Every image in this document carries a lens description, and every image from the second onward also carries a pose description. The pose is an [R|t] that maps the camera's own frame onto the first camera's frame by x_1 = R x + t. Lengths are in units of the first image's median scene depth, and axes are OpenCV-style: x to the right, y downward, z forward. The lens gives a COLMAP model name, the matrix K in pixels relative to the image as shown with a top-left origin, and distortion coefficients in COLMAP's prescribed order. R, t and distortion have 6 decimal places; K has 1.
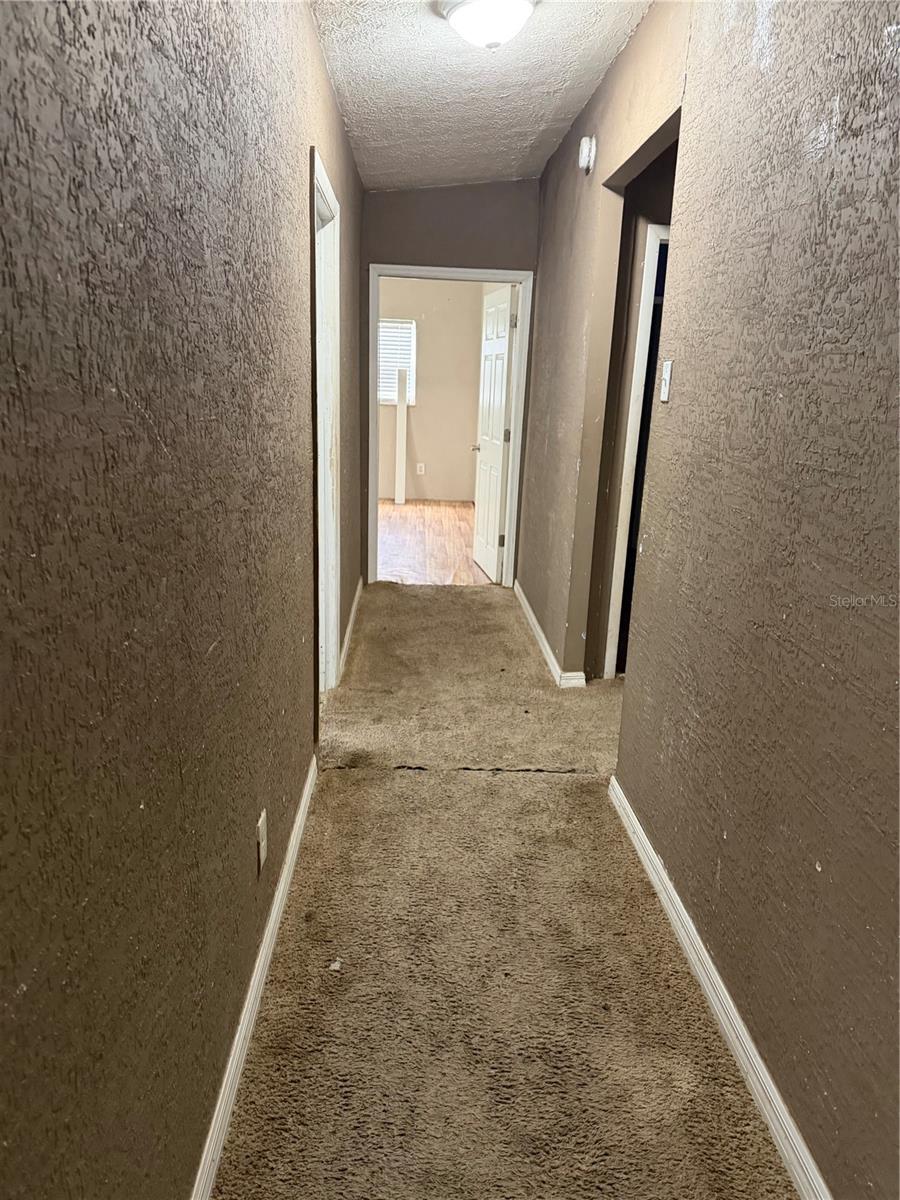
lens RADIAL K [[847.2, 0, 450.3], [0, 847.2, 602.7], [0, 0, 1]] dist [0.000522, -0.017434]
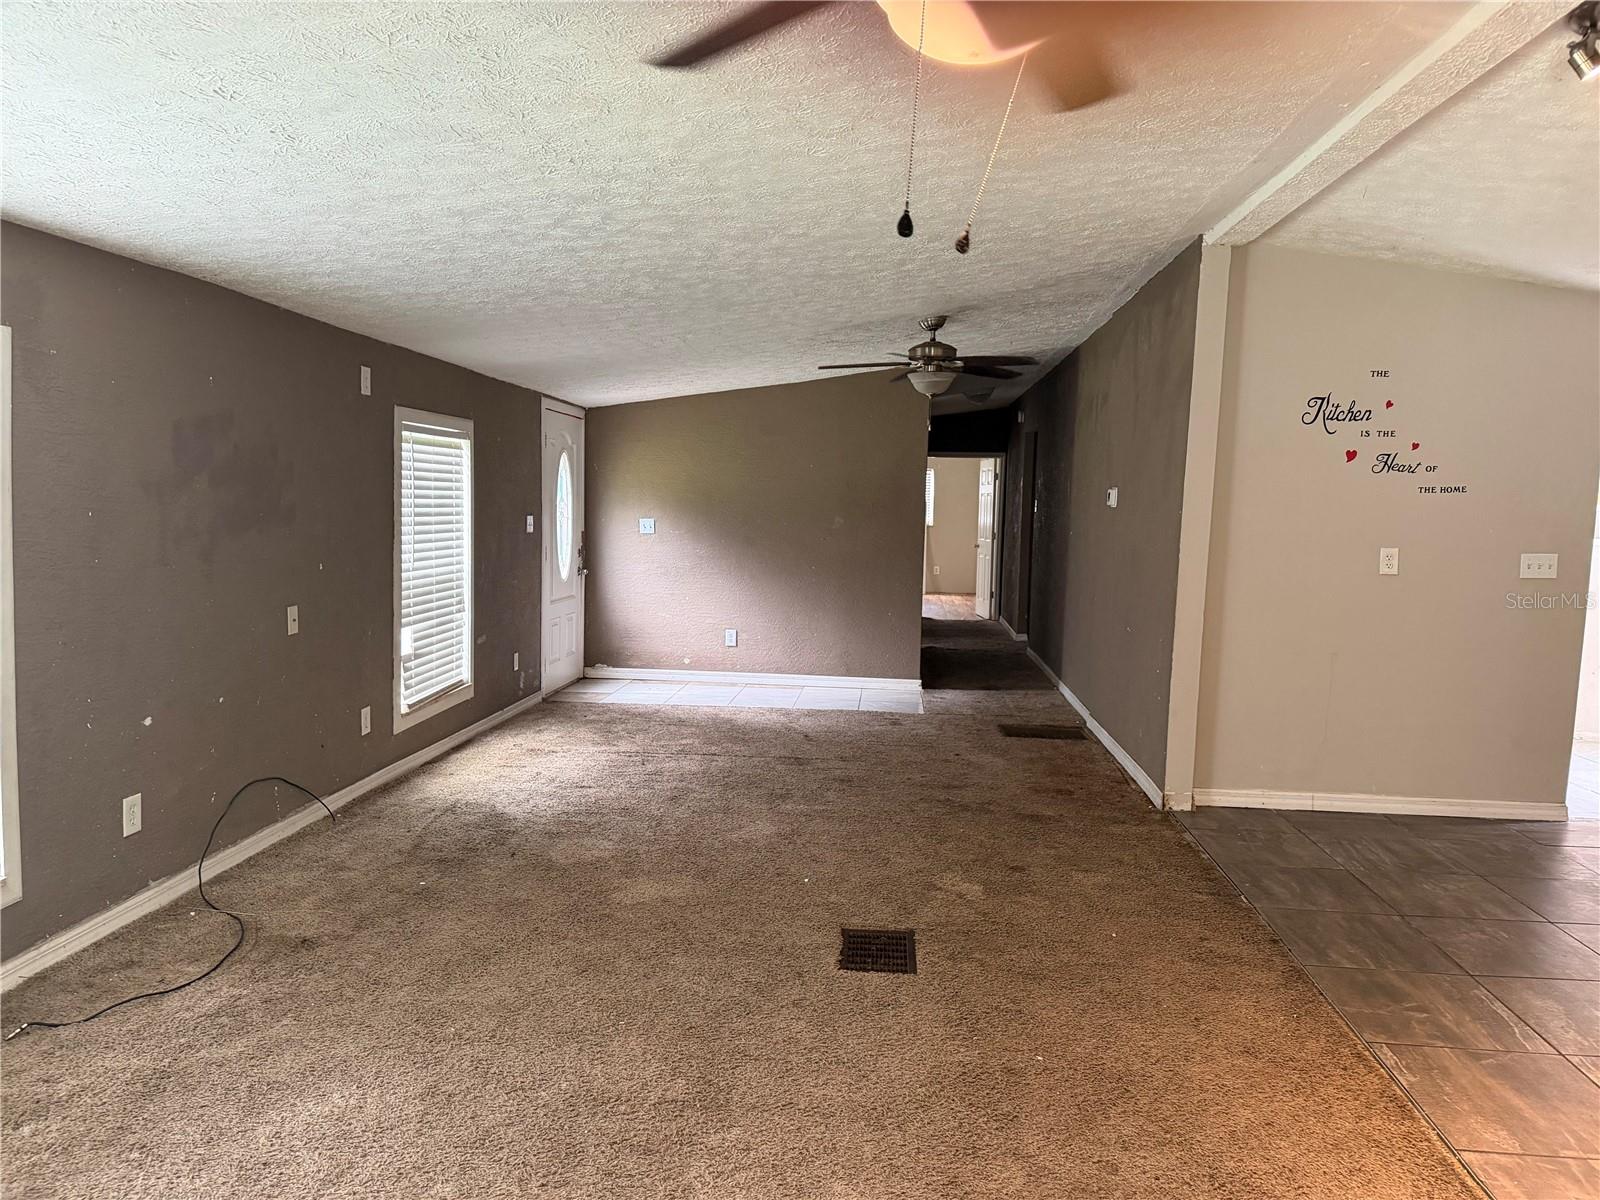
lens RADIAL K [[1129.6, 0, 796.3], [0, 1129.6, 594.5], [0, 0, 1]] dist [0.000522, -0.017434]
pose [[0.991469, -0.003214, -0.130300, -0.022990], [-0.020334, 0.983641, -0.178986, 0.224328], [0.128744, 0.180109, 0.975185, -0.847493]]
